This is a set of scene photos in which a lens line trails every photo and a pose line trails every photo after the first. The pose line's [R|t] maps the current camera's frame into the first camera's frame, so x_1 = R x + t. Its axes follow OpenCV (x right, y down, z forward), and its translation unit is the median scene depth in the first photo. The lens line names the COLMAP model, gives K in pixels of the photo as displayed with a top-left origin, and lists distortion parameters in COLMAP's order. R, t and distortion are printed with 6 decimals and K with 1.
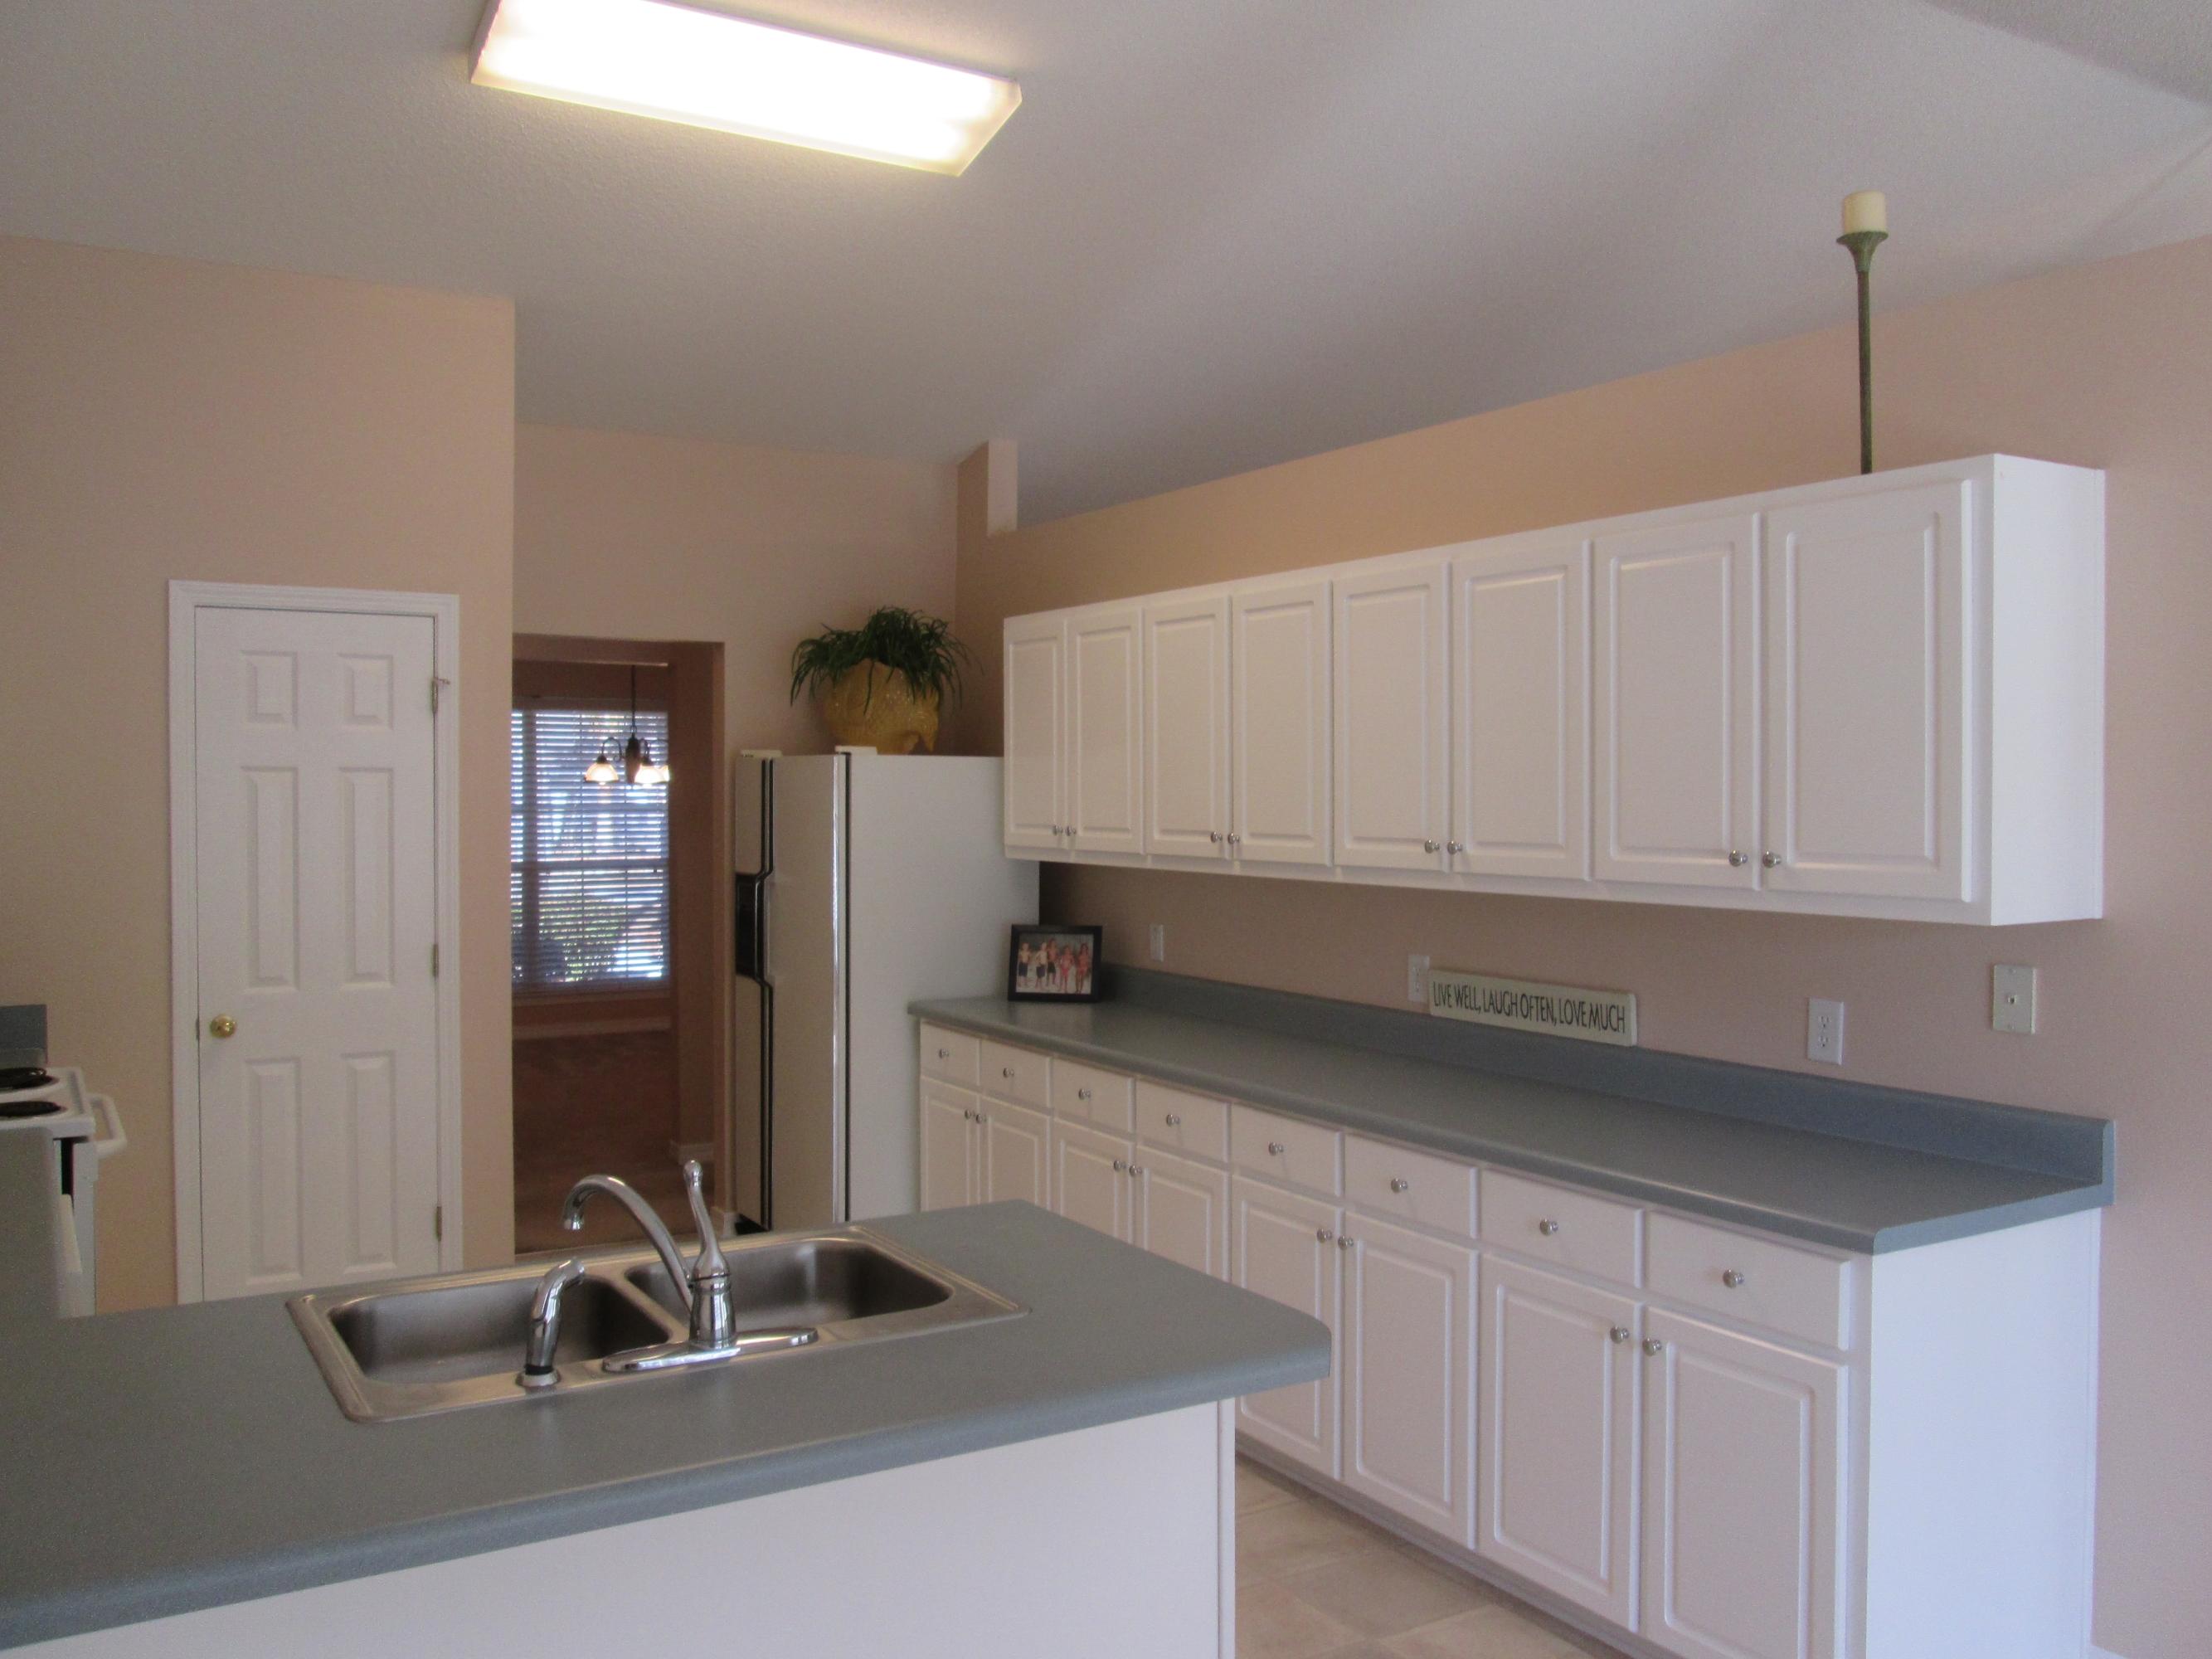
lens RADIAL K [[1840.8, 0, 1082.7], [0, 1840.8, 834.3], [0, 0, 1]] dist [-0.054212, 0.042368]
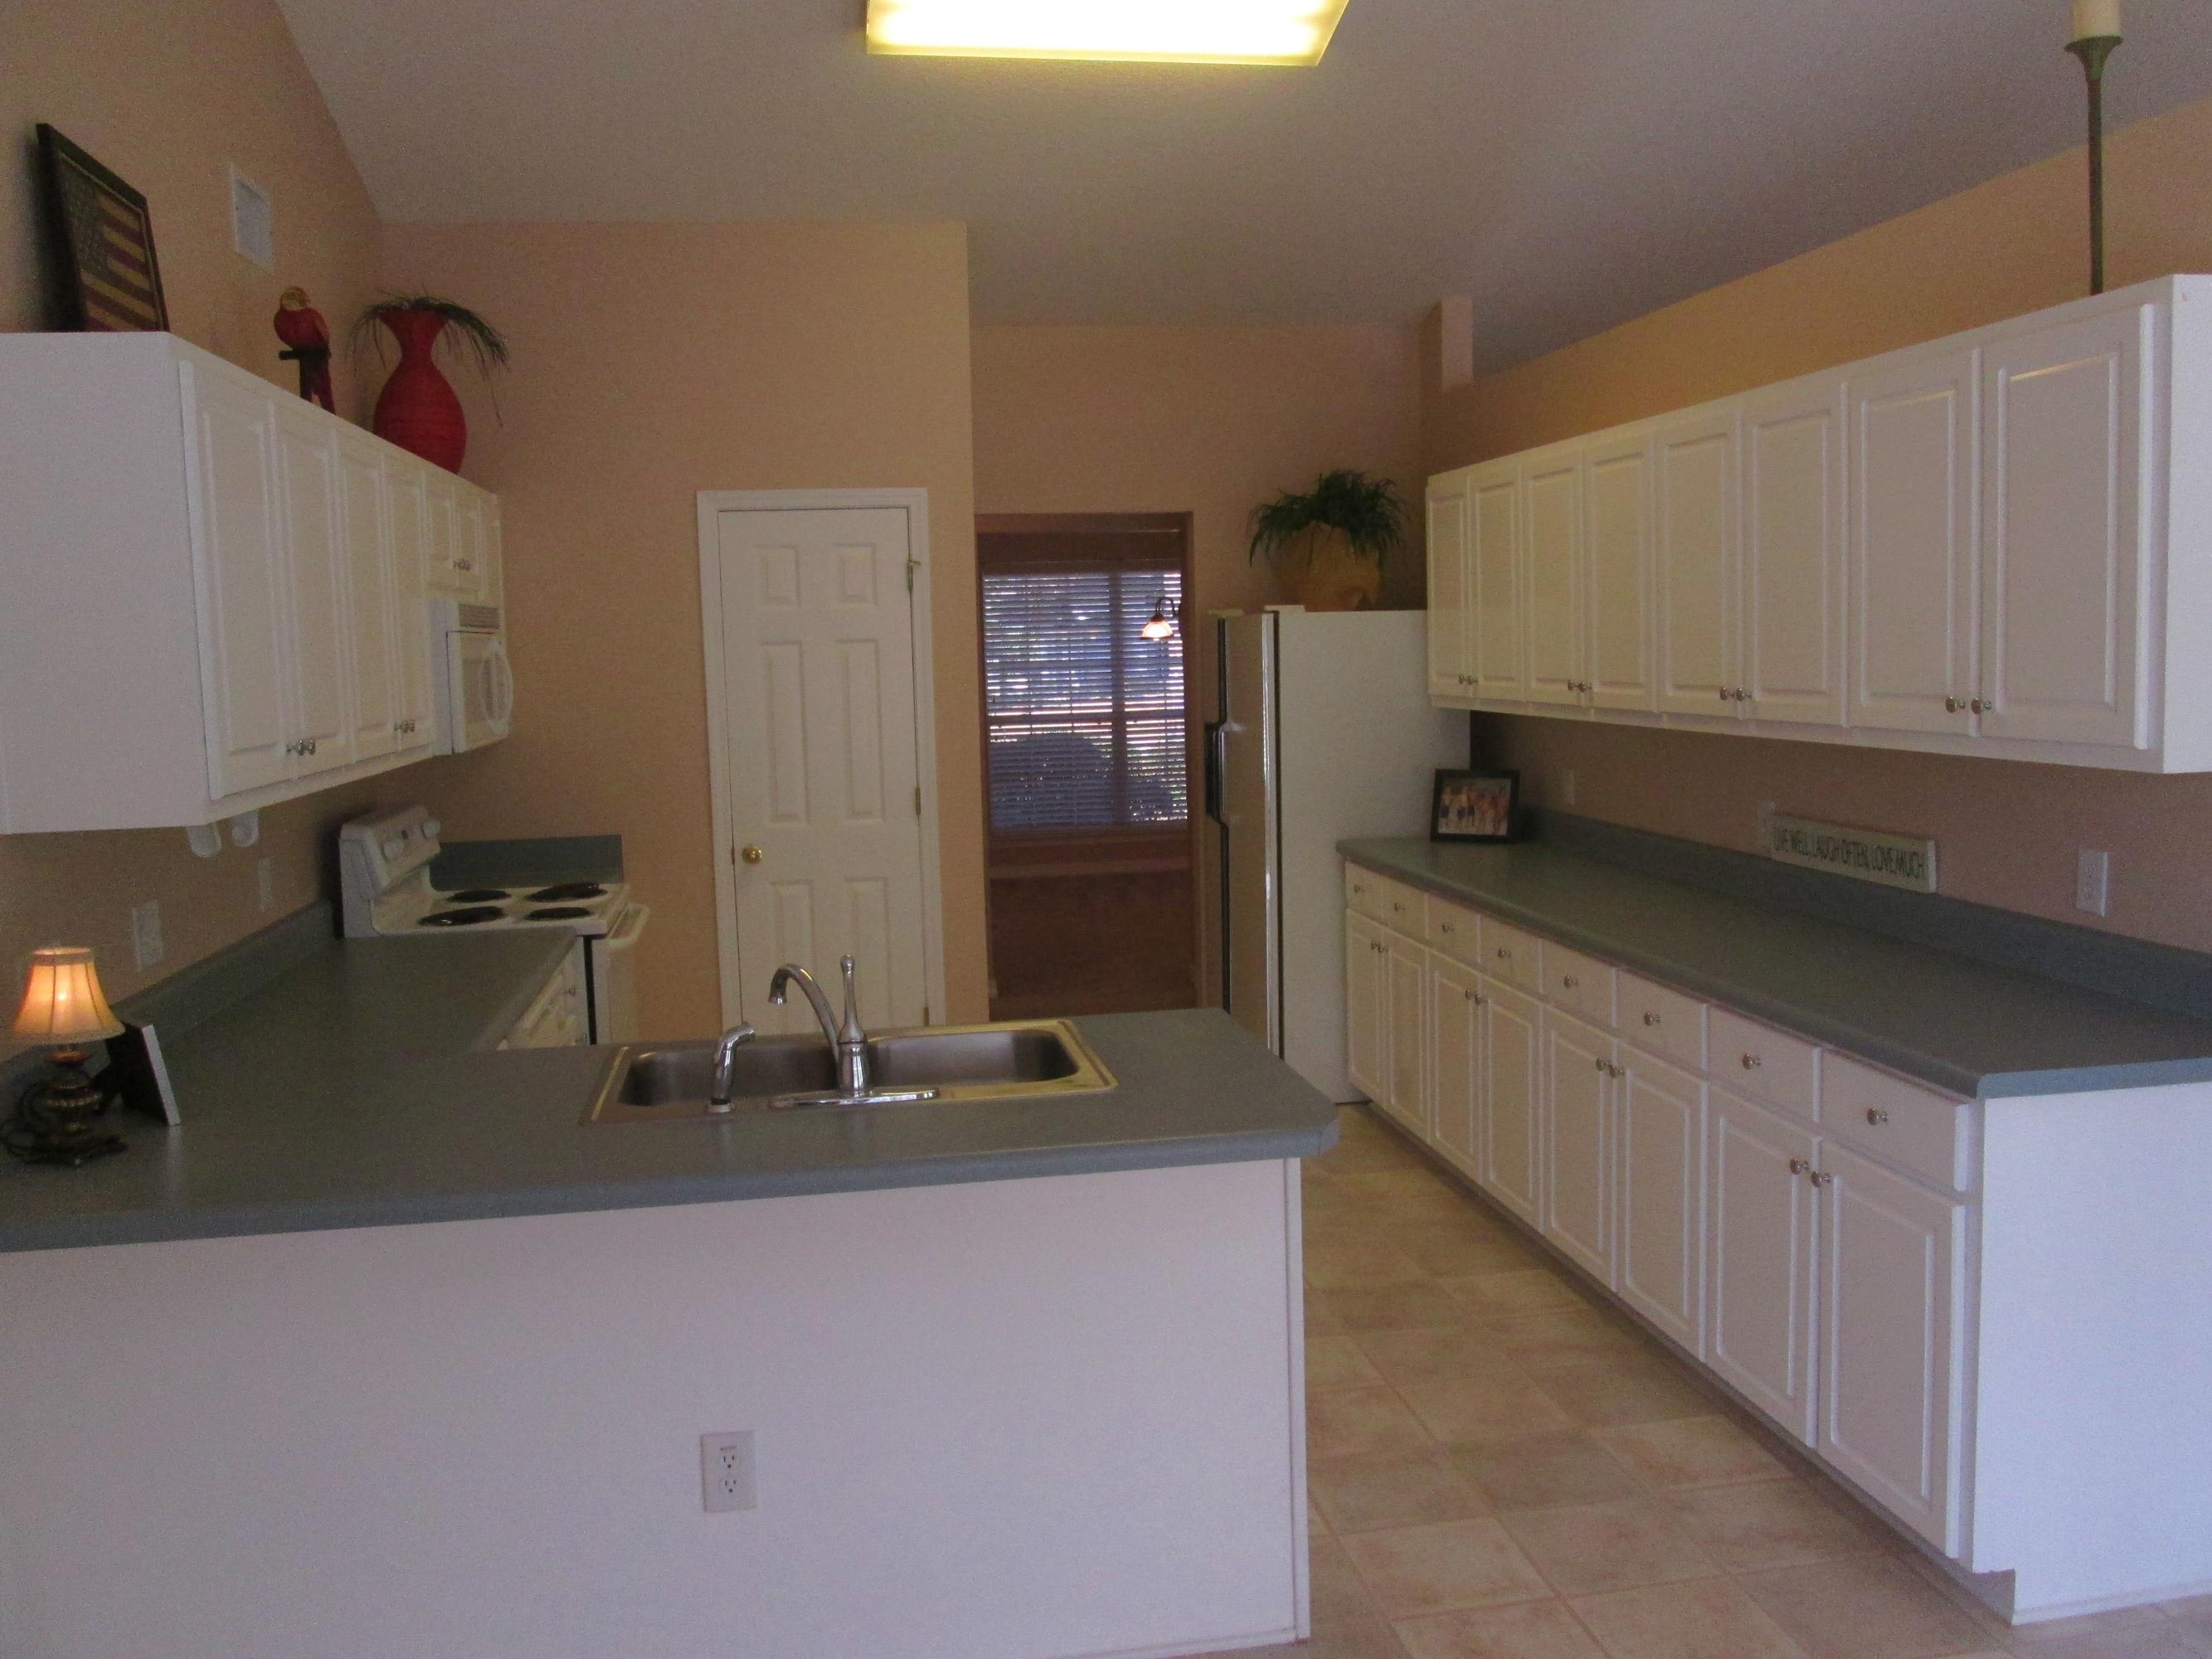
lens RADIAL K [[1833.7, 0, 1076.8], [0, 1833.7, 835.3], [0, 0, 1]] dist [-0.049803, 0.021769]
pose [[0.927613, 0.011976, -0.373352, 0.196983], [0.020232, 0.996408, 0.082229, -0.004516], [0.372995, -0.083831, 0.924038, -0.061421]]
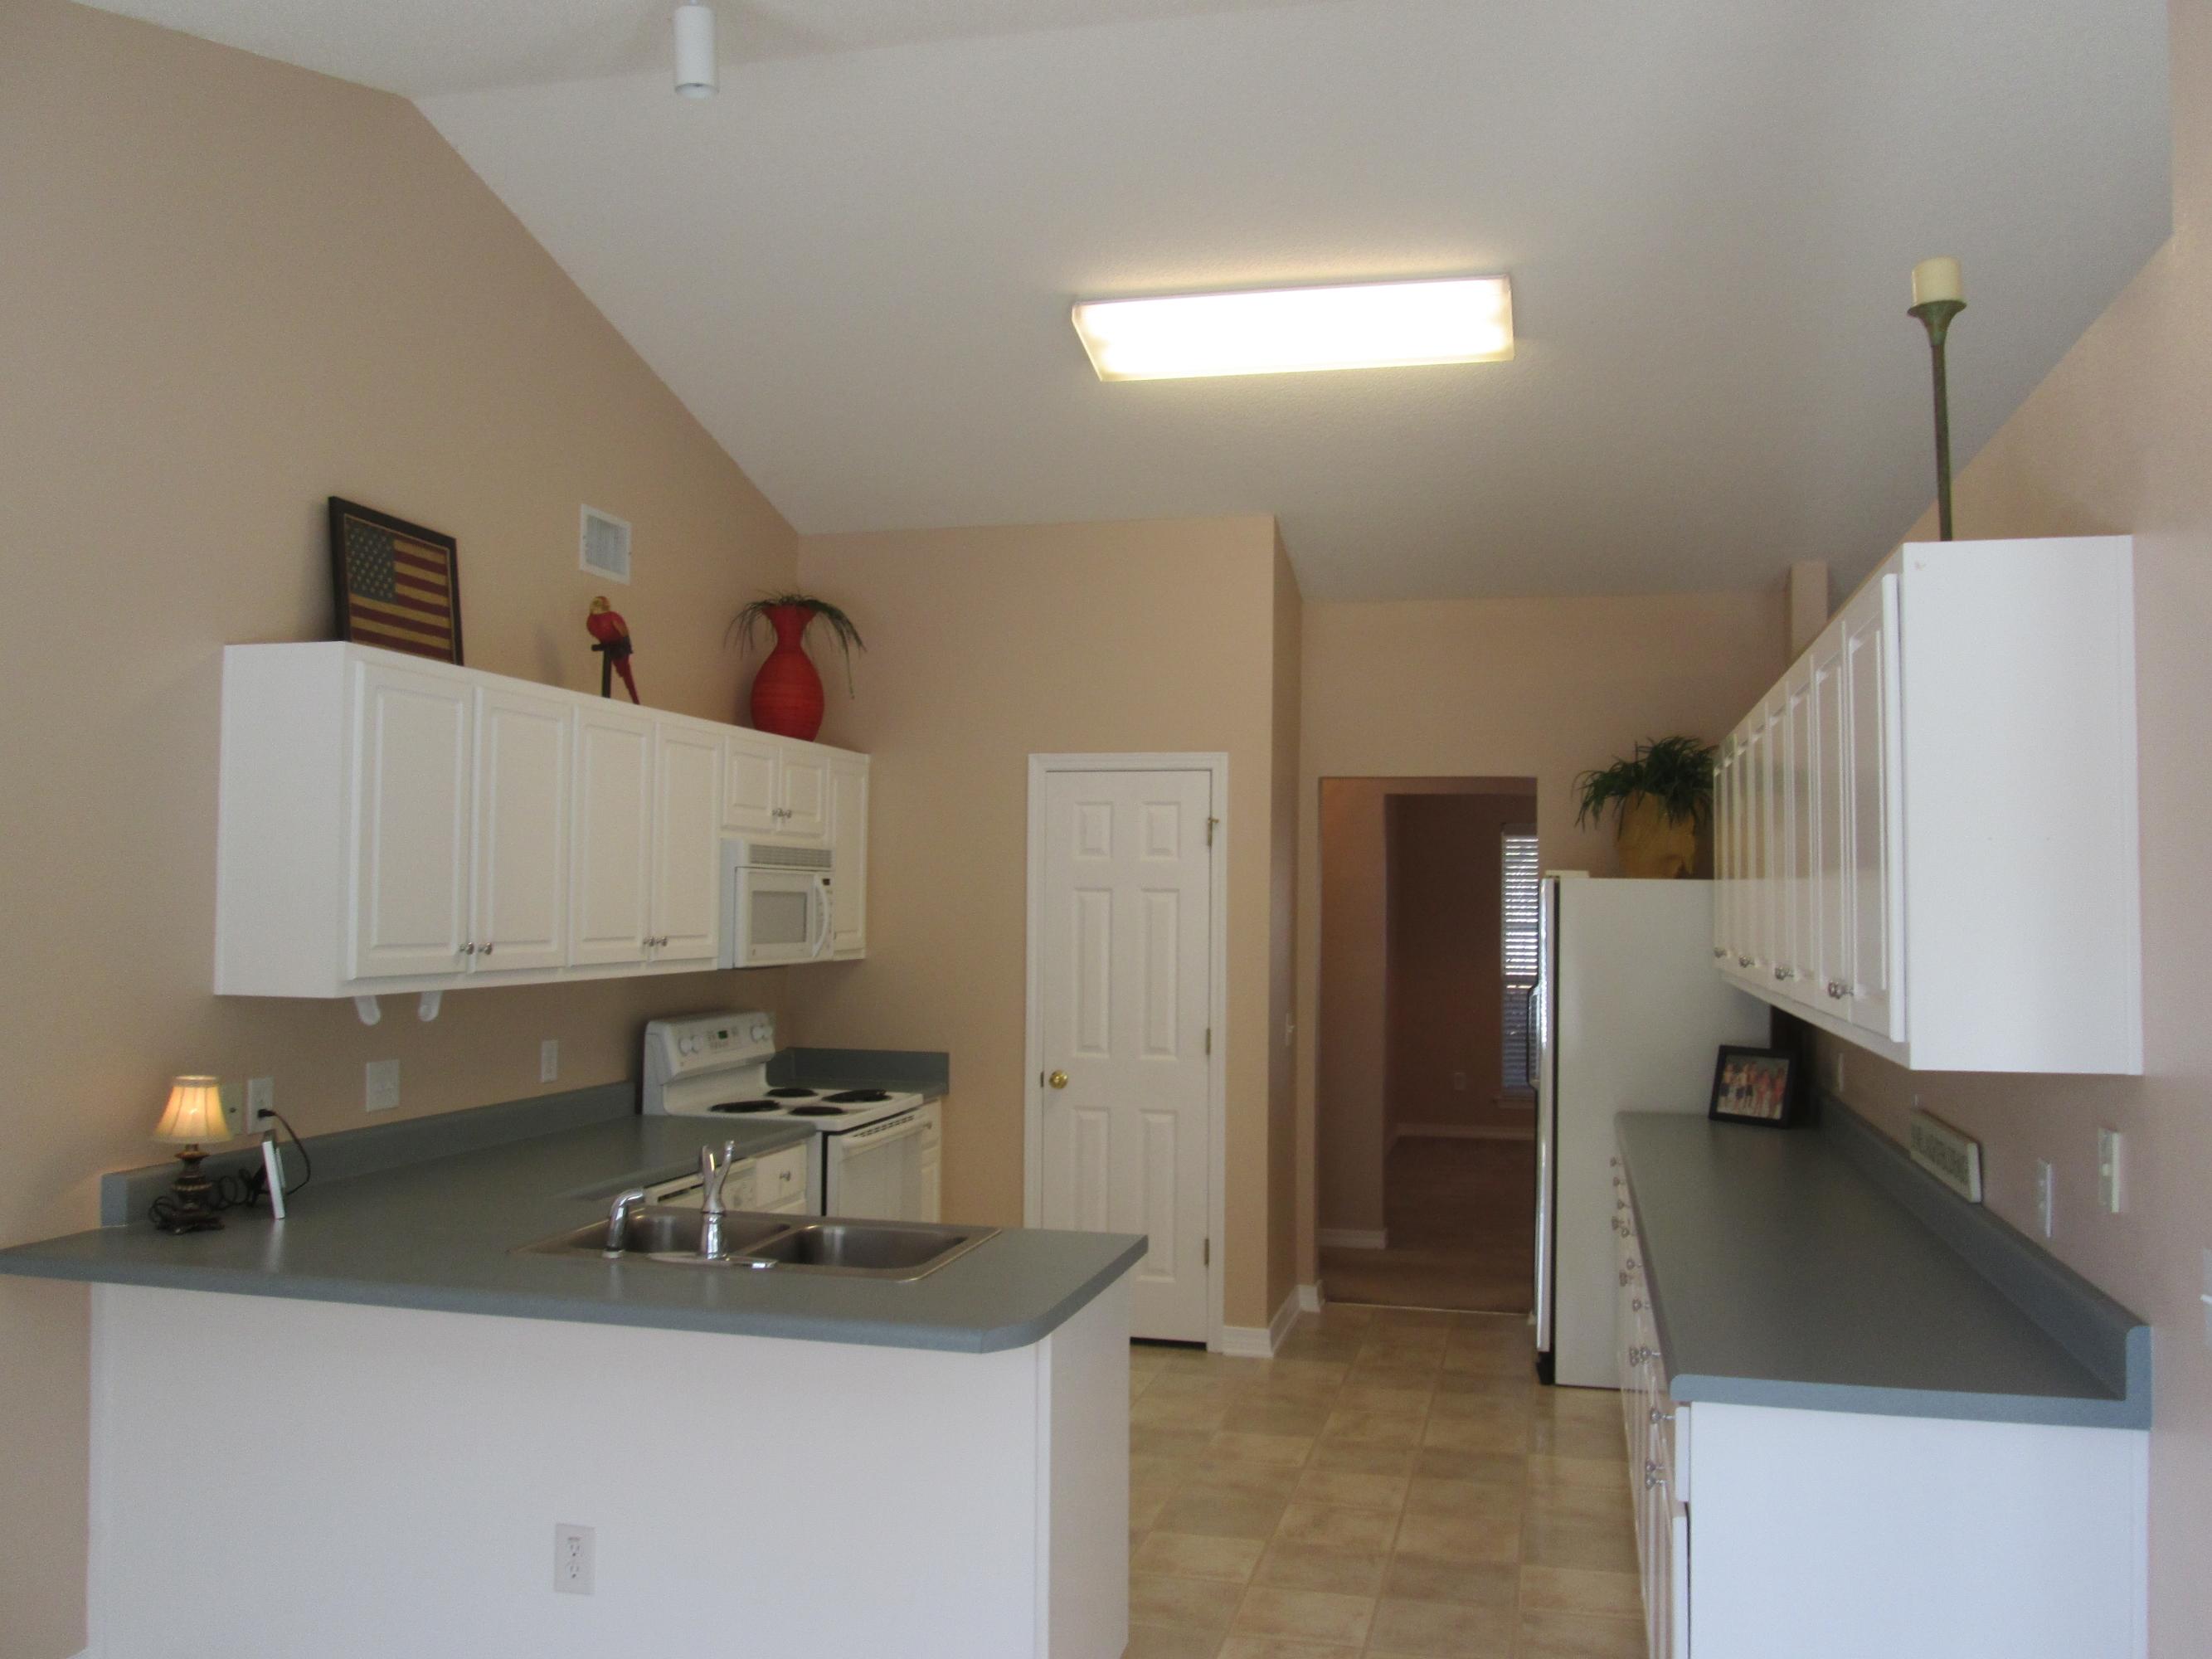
lens RADIAL K [[1818.5, 0, 1072.4], [0, 1818.5, 832.7], [0, 0, 1]] dist [-0.052695, 0.015511]
pose [[0.700132, -0.020127, -0.713730, 0.512268], [-0.028302, 0.998035, -0.055907, -0.002325], [0.713452, 0.059342, 0.698186, 0.054386]]
